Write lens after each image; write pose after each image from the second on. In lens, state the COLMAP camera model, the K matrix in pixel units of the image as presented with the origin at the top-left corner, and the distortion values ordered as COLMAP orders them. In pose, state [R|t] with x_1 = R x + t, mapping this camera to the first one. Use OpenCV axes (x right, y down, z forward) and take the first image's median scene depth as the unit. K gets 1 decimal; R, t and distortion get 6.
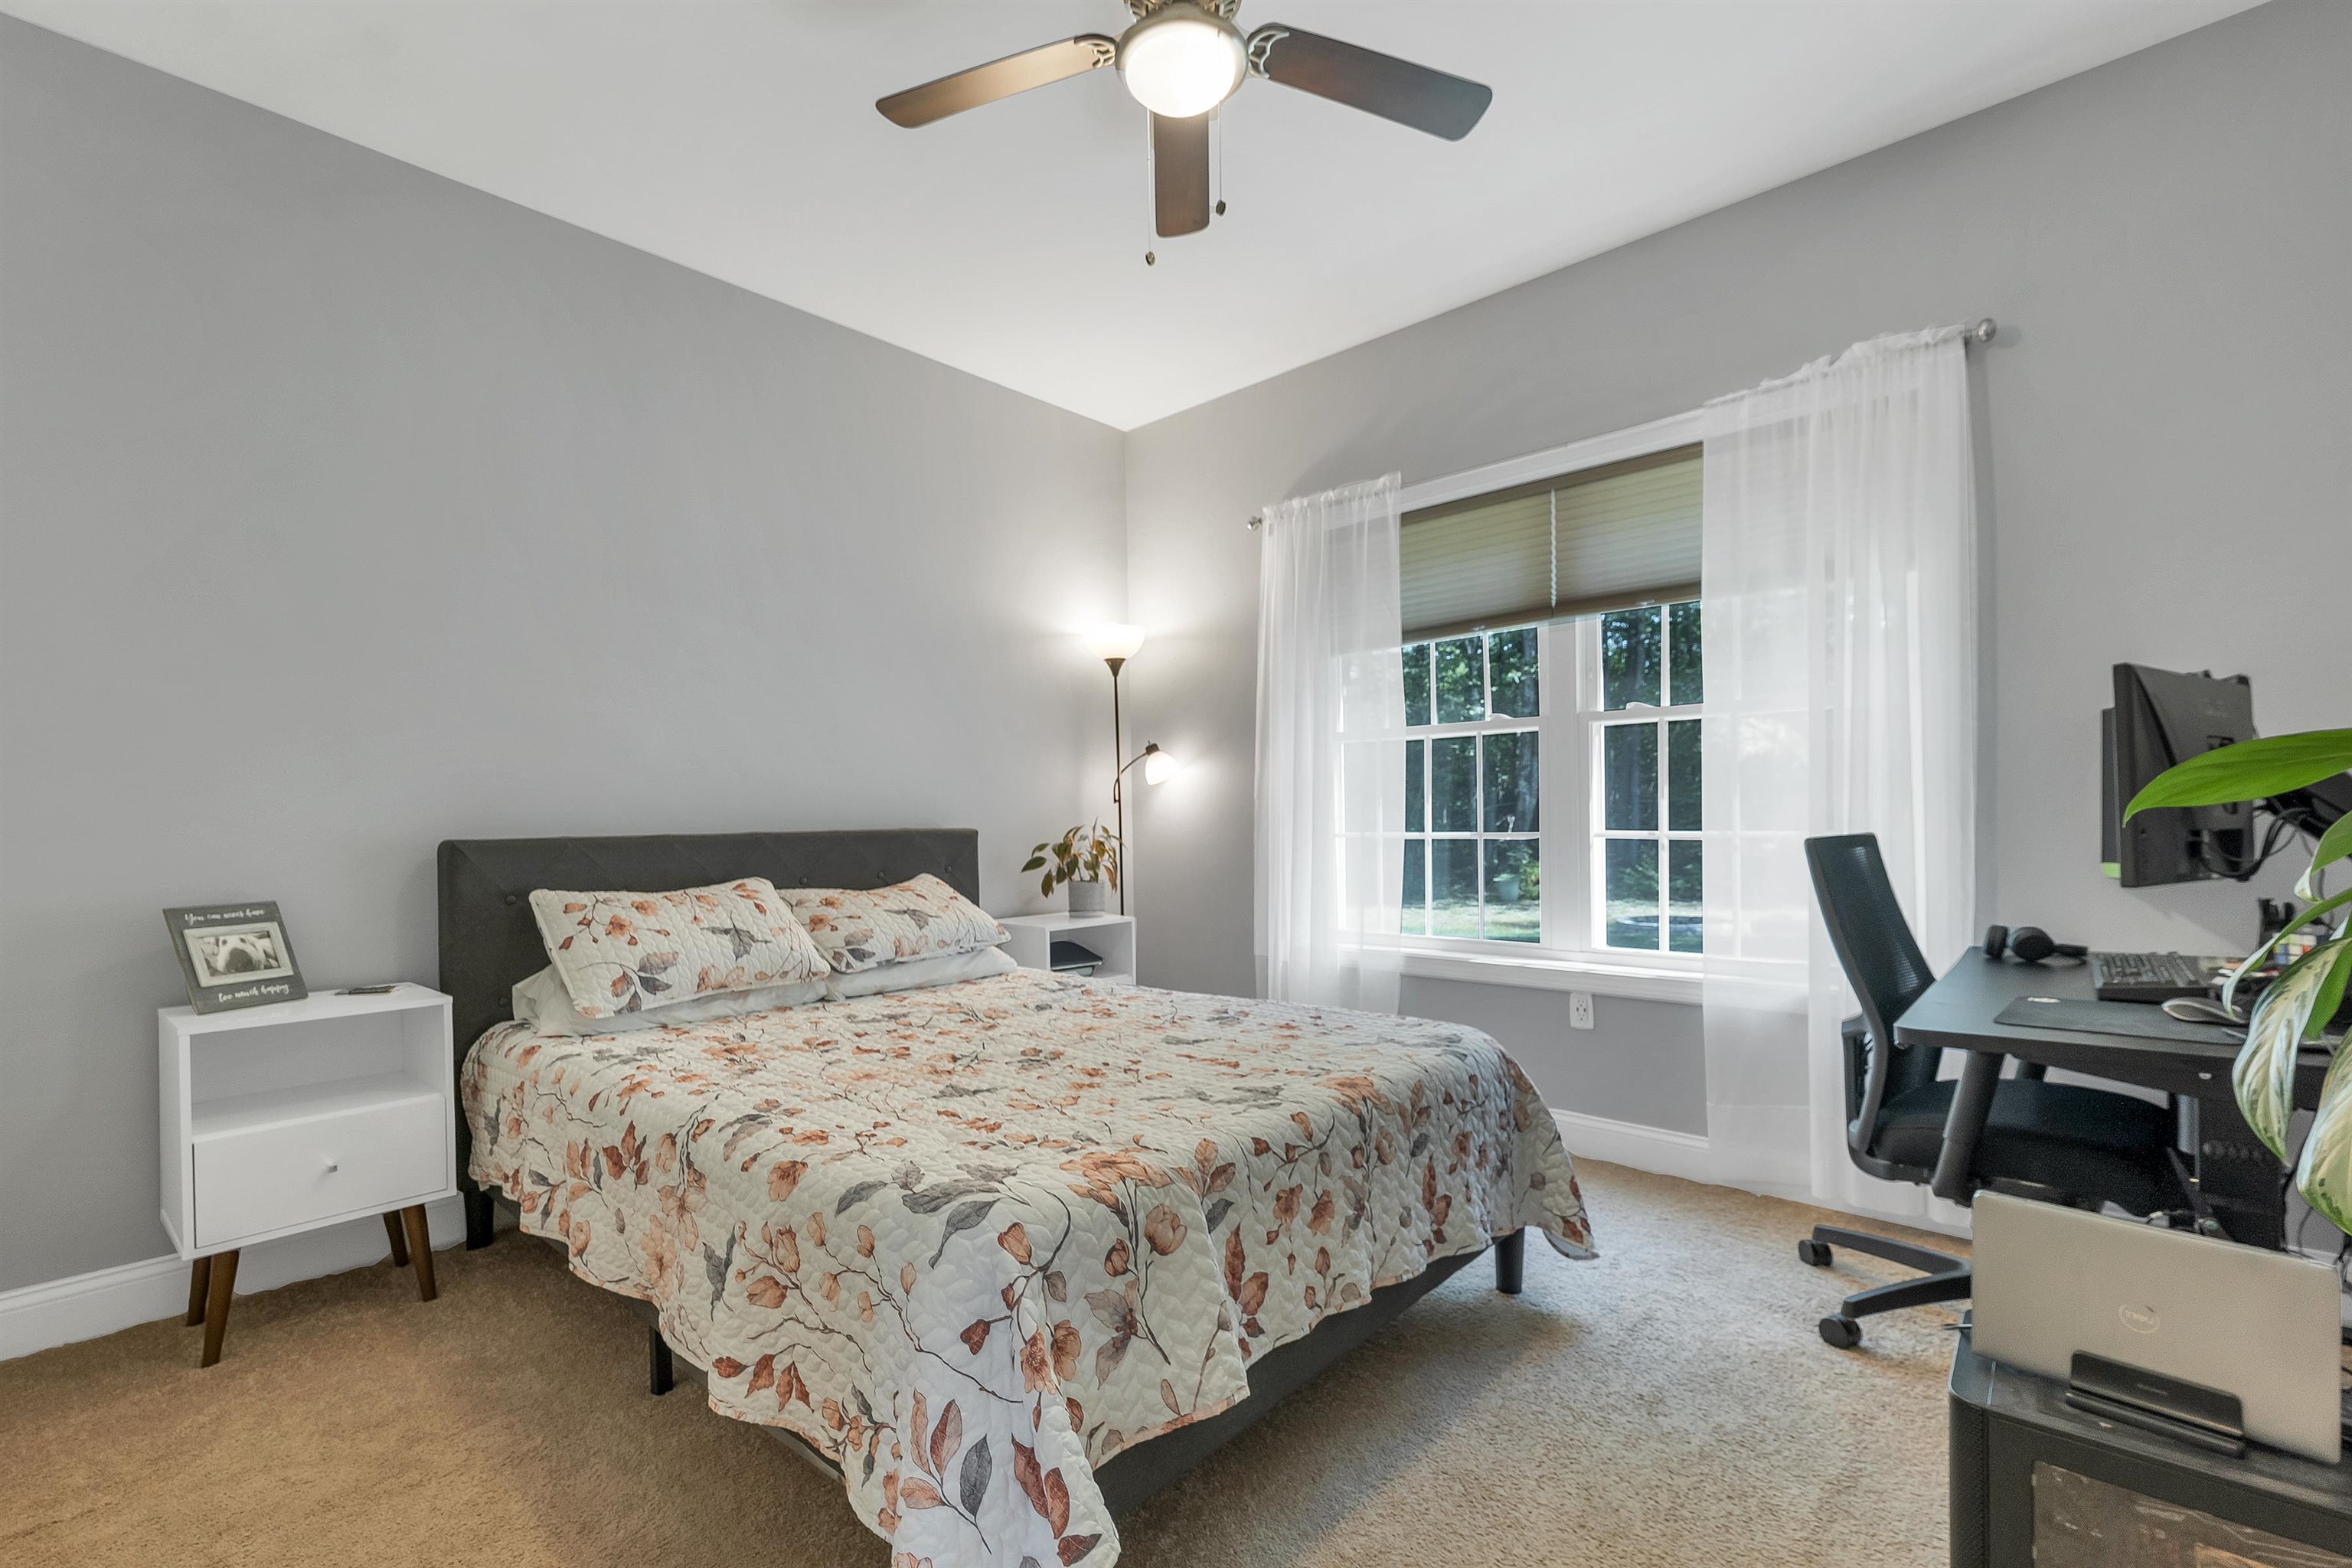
lens RADIAL K [[986.5, 0, 1172.4], [0, 986.5, 797.7], [0, 0, 1]] dist [0.000632, -0.000056]
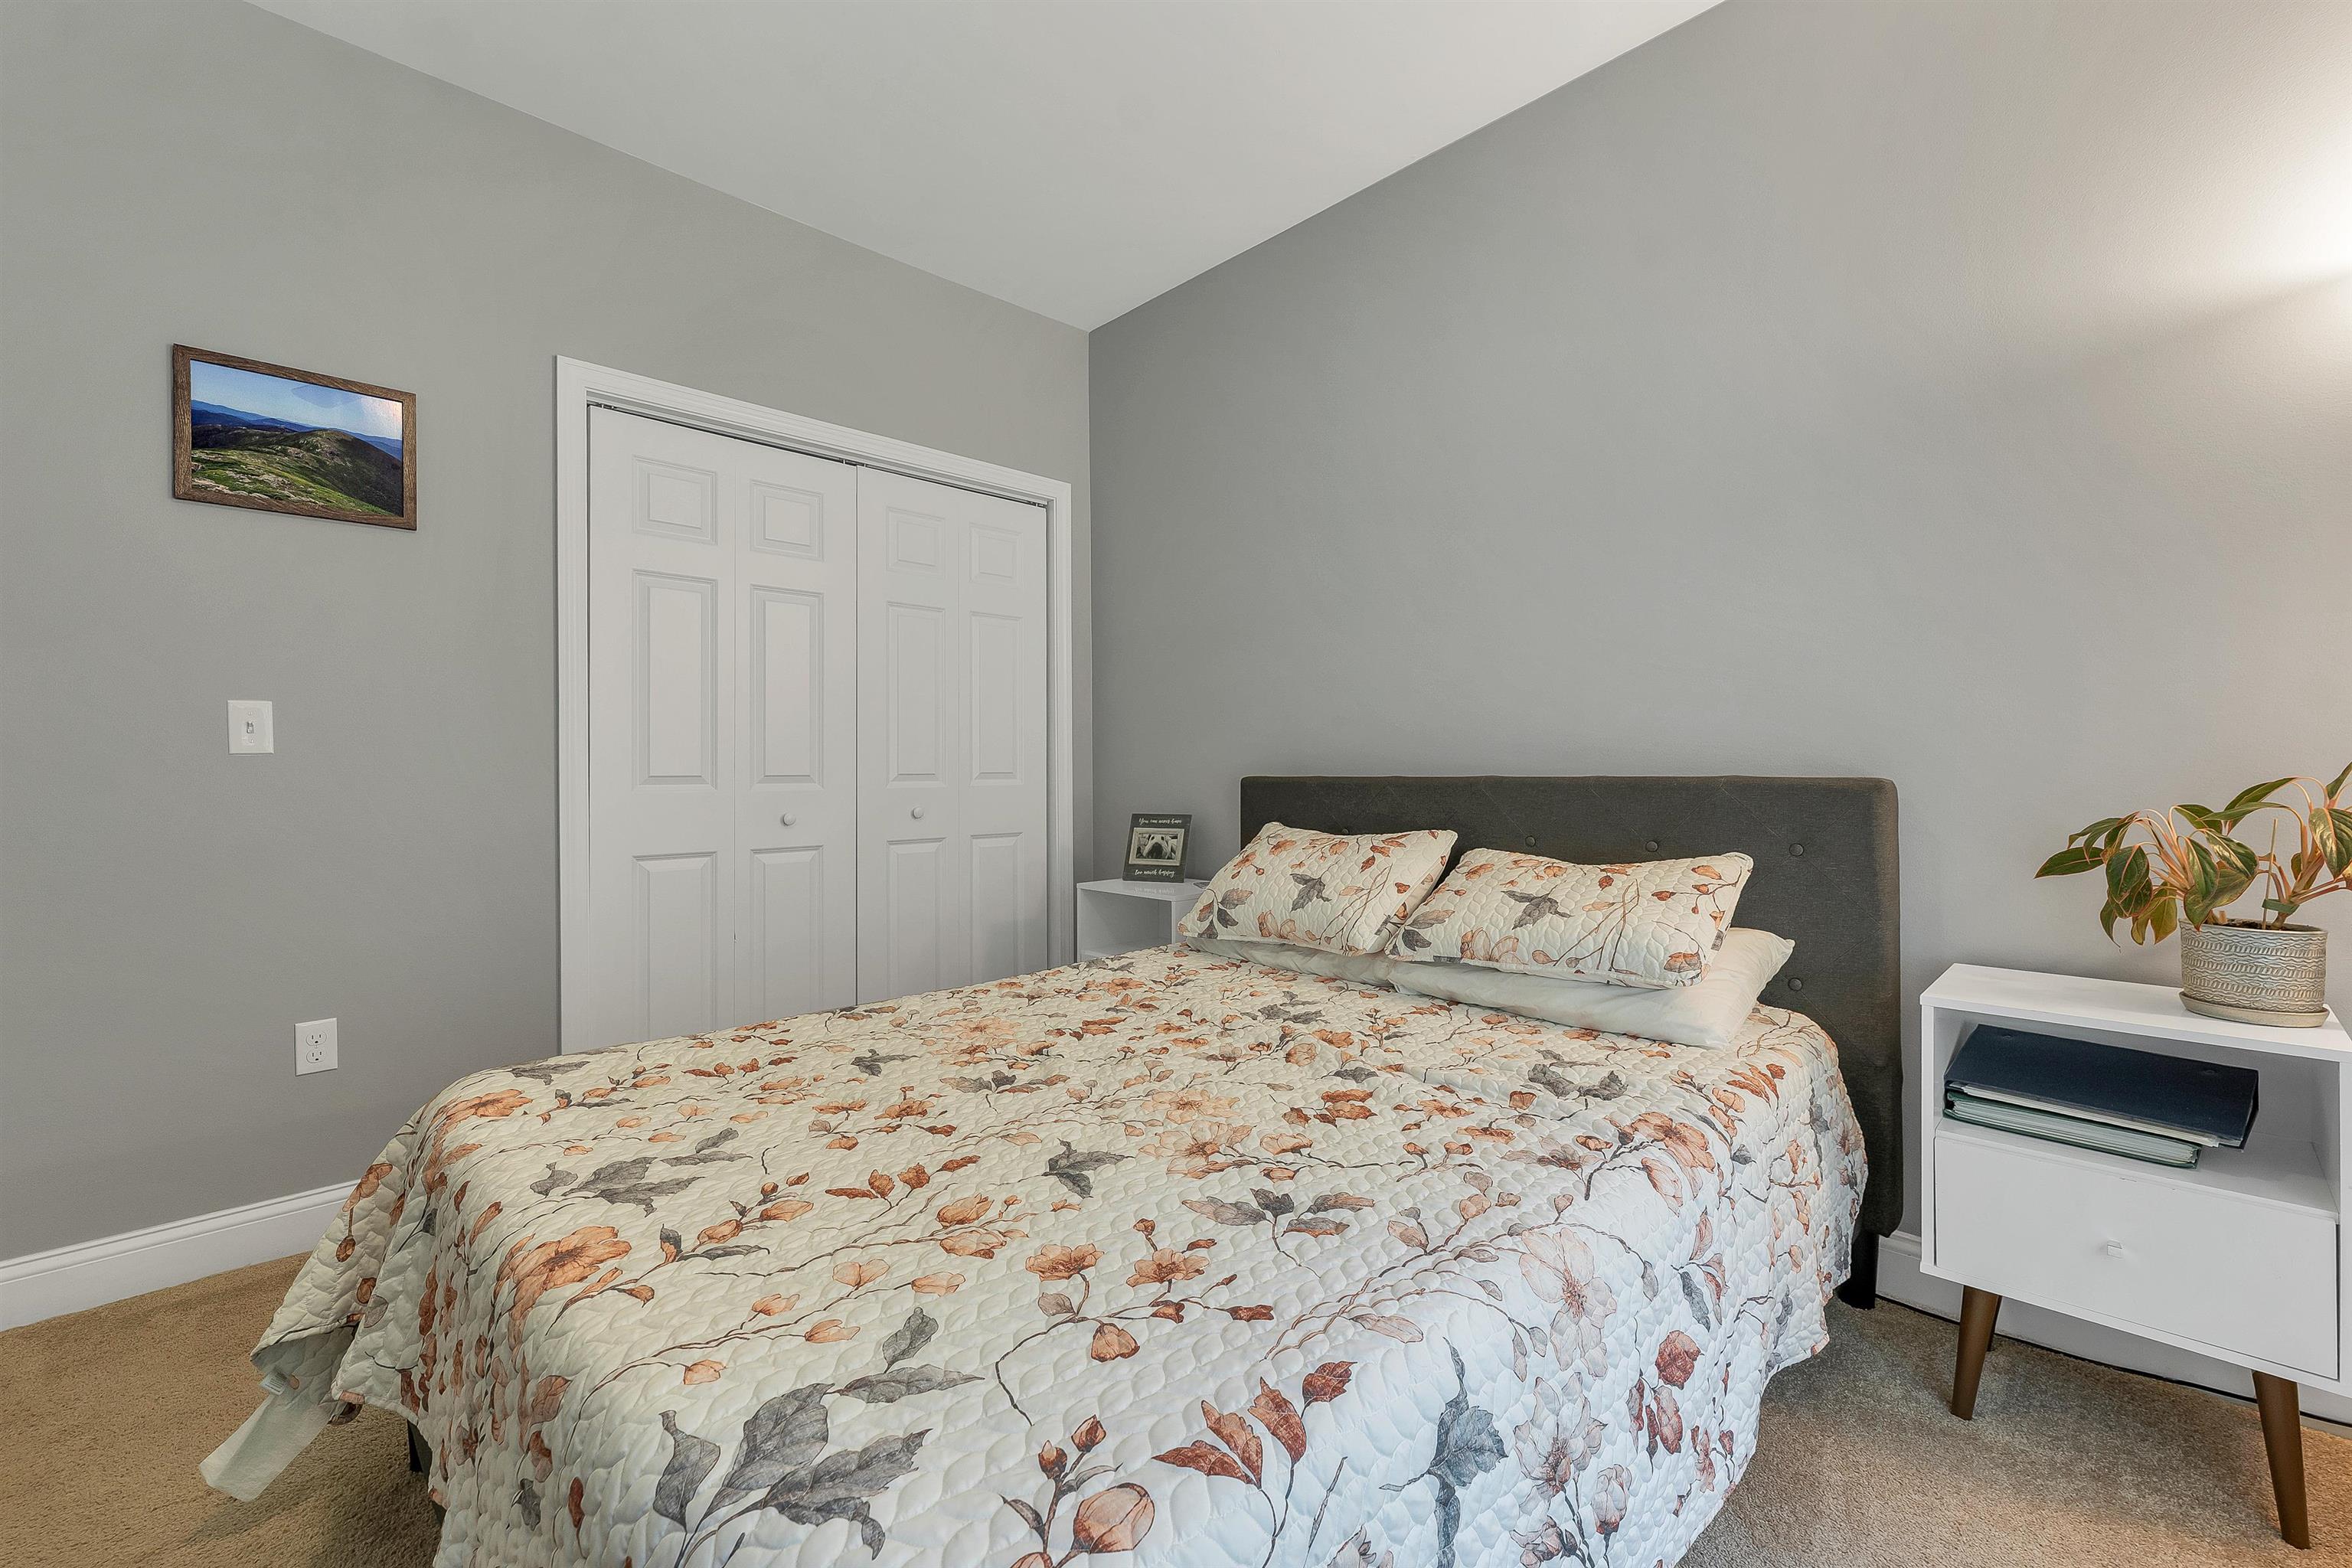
lens RADIAL K [[978.7, 0, 1170.5], [0, 978.7, 738.8], [0, 0, 1]] dist [0.001401, -0.000046]
pose [[-0.057446, -0.010937, -0.998289, 0.563617], [0.027765, 0.999536, -0.012548, 0.009298], [0.997962, -0.028438, -0.057115, 1.075922]]
